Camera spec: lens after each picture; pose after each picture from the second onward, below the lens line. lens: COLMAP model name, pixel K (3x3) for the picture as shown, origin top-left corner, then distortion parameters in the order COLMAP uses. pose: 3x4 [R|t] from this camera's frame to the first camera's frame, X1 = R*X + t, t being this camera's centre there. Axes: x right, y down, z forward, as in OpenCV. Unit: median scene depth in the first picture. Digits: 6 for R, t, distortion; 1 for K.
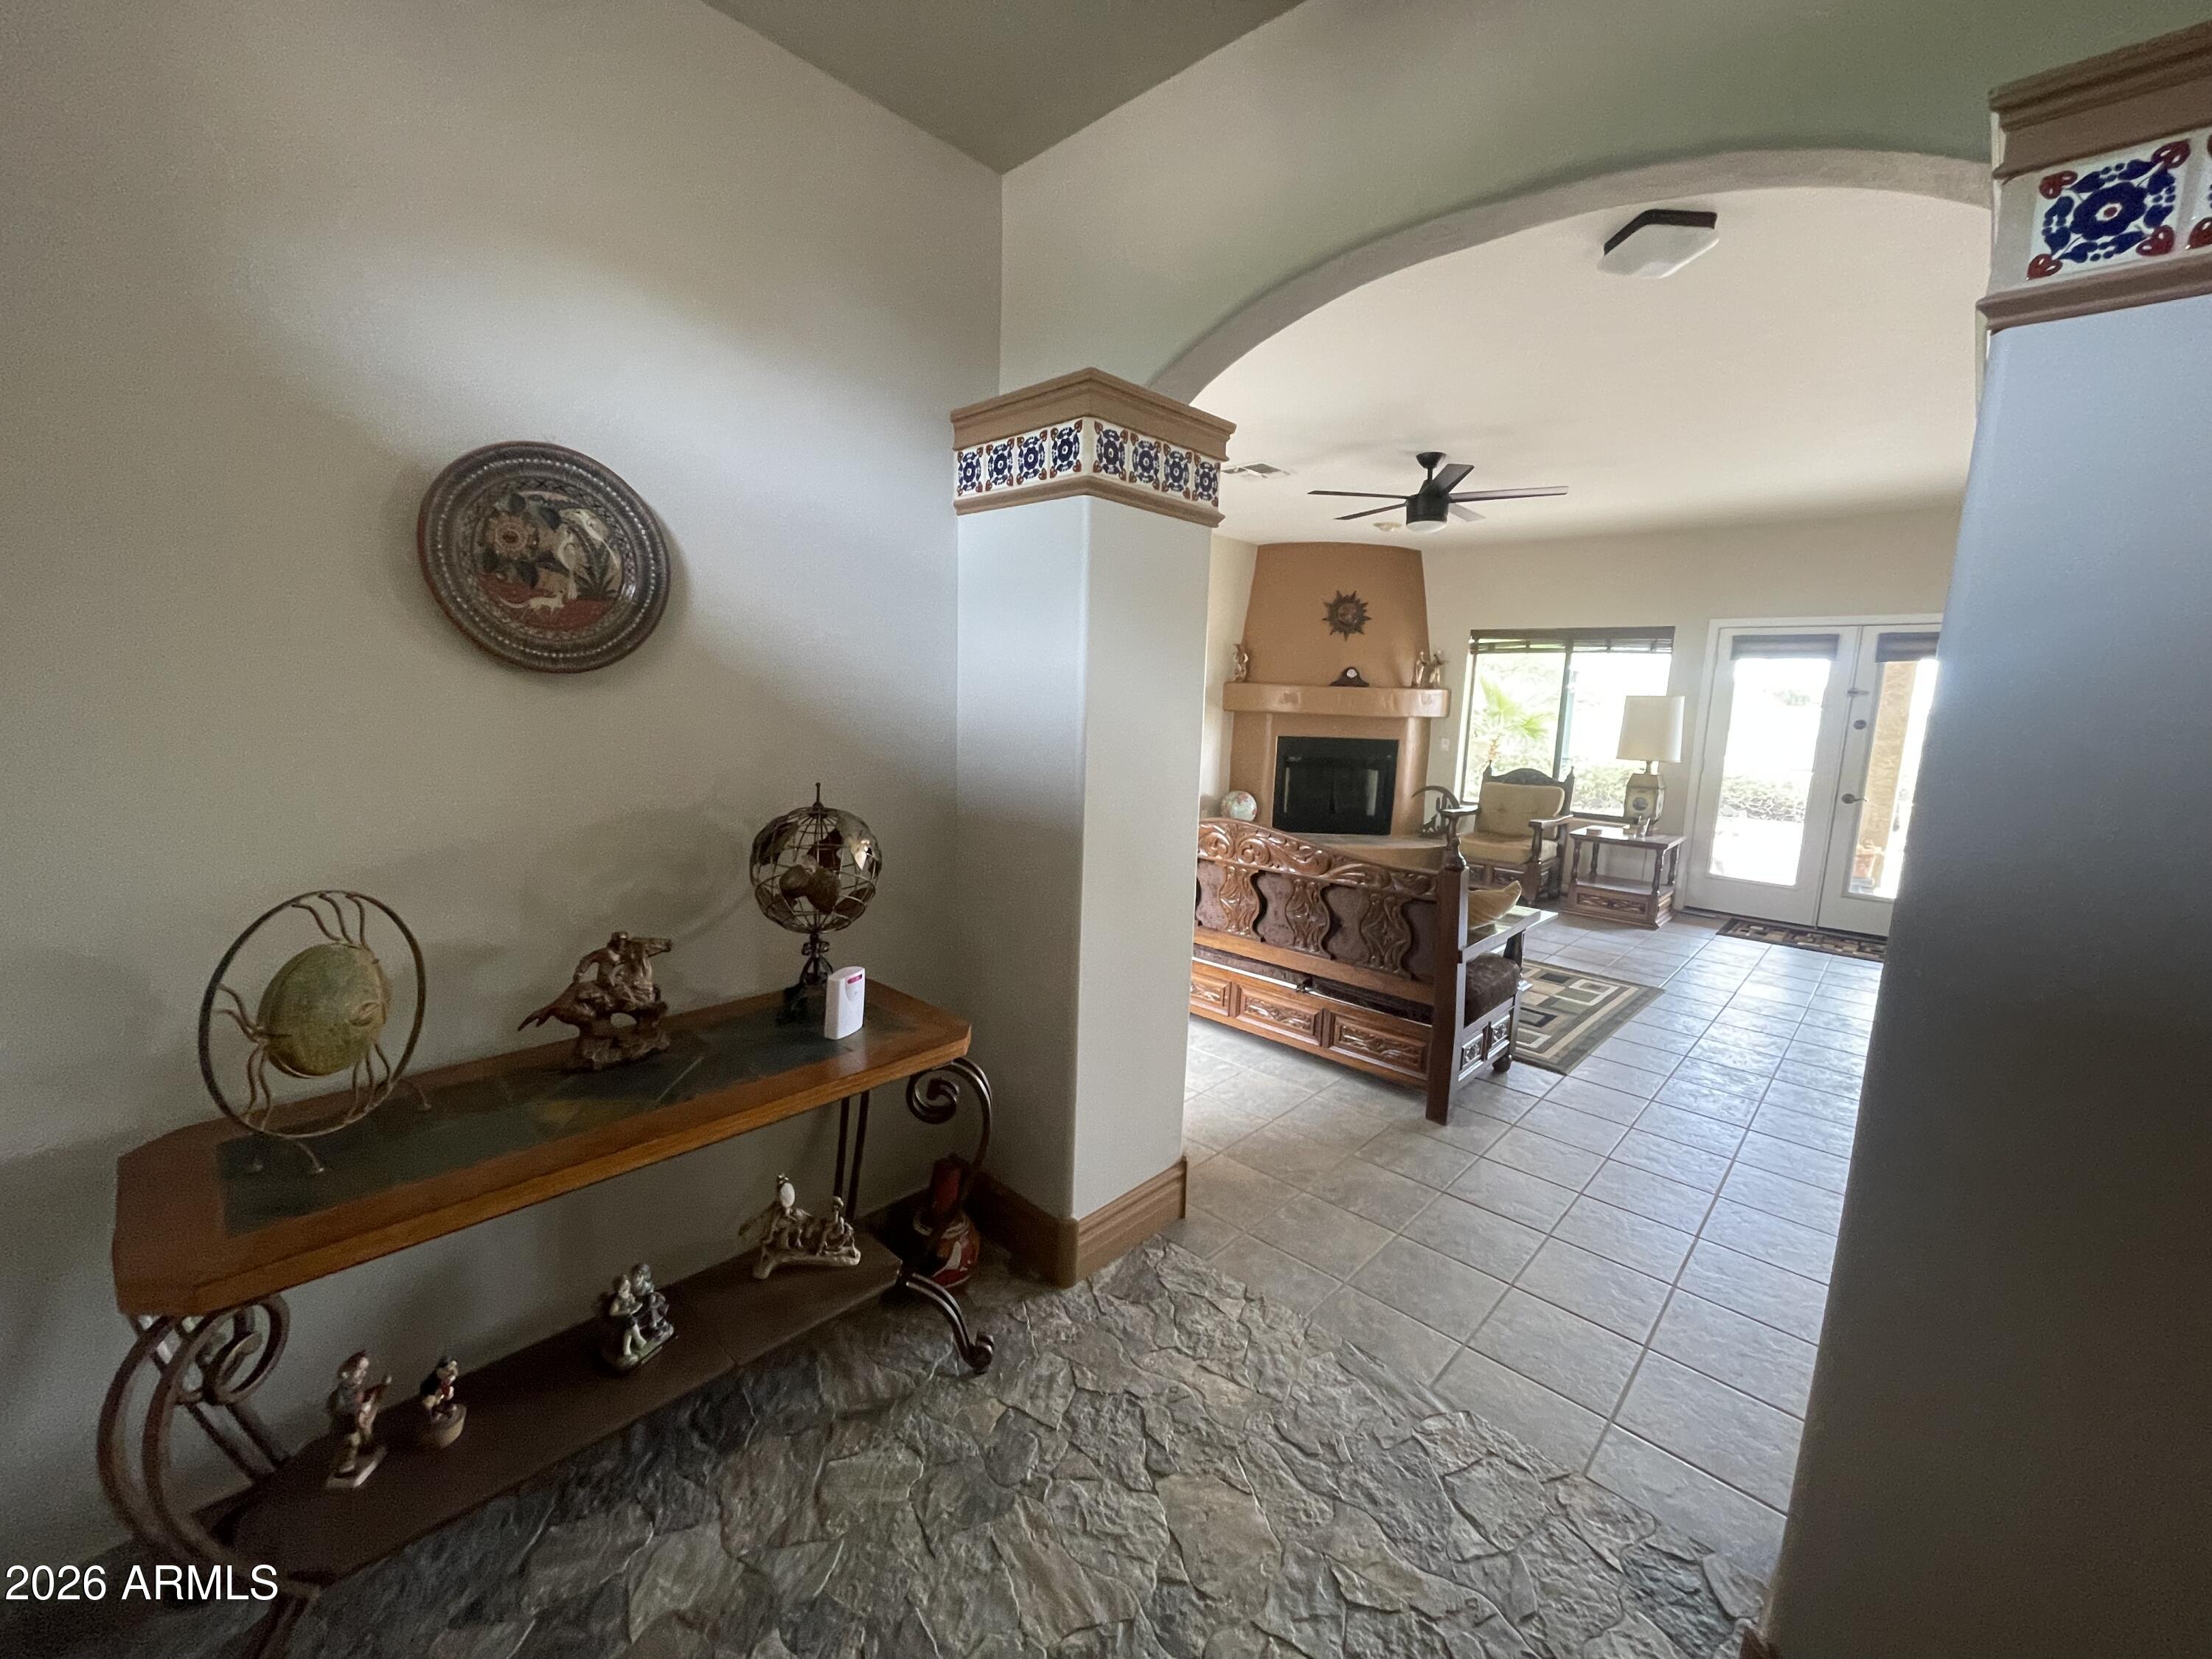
lens RADIAL K [[889.3, 0, 1108.4], [0, 889.3, 830.2], [0, 0, 1]] dist [-0.000375, 0.000067]
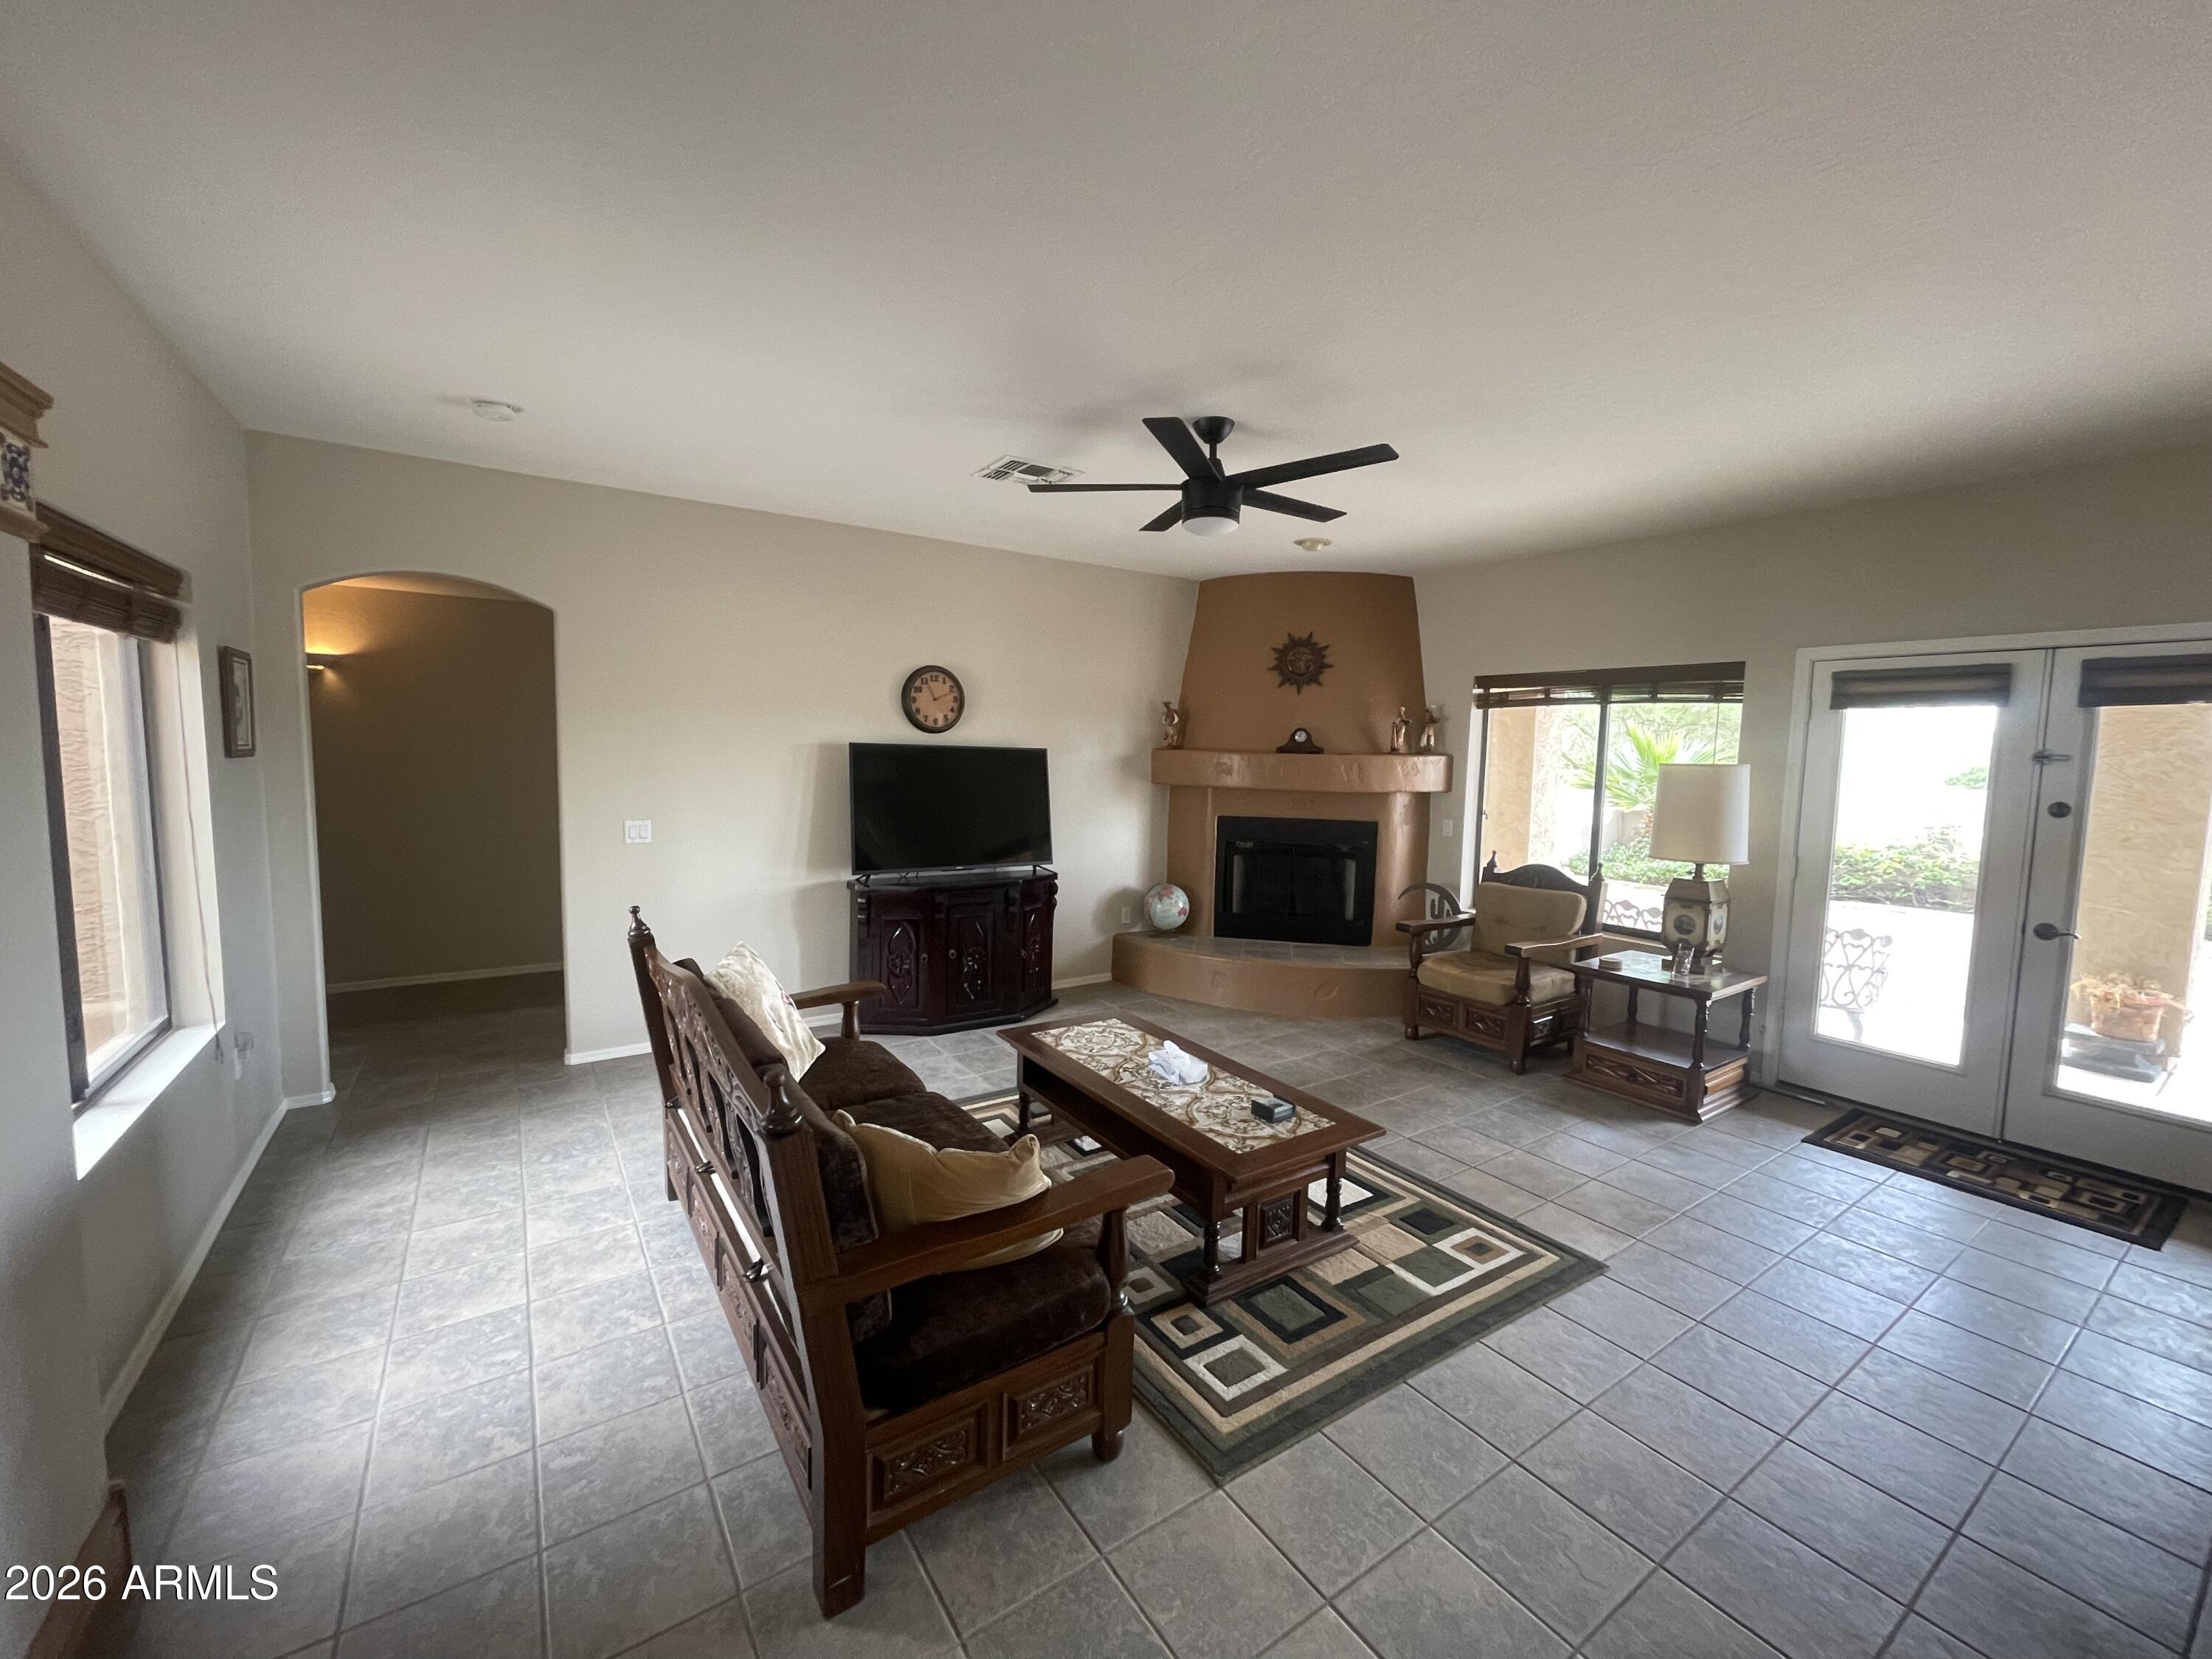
lens RADIAL K [[889.3, 0, 1101.5], [0, 889.3, 827.3], [0, 0, 1]] dist [-0.000375, 0.000067]
pose [[0.974951, 0.007563, -0.222290, 0.306879], [-0.023551, 0.997314, -0.069361, -0.044350], [0.221168, 0.072859, 0.972510, 0.238521]]
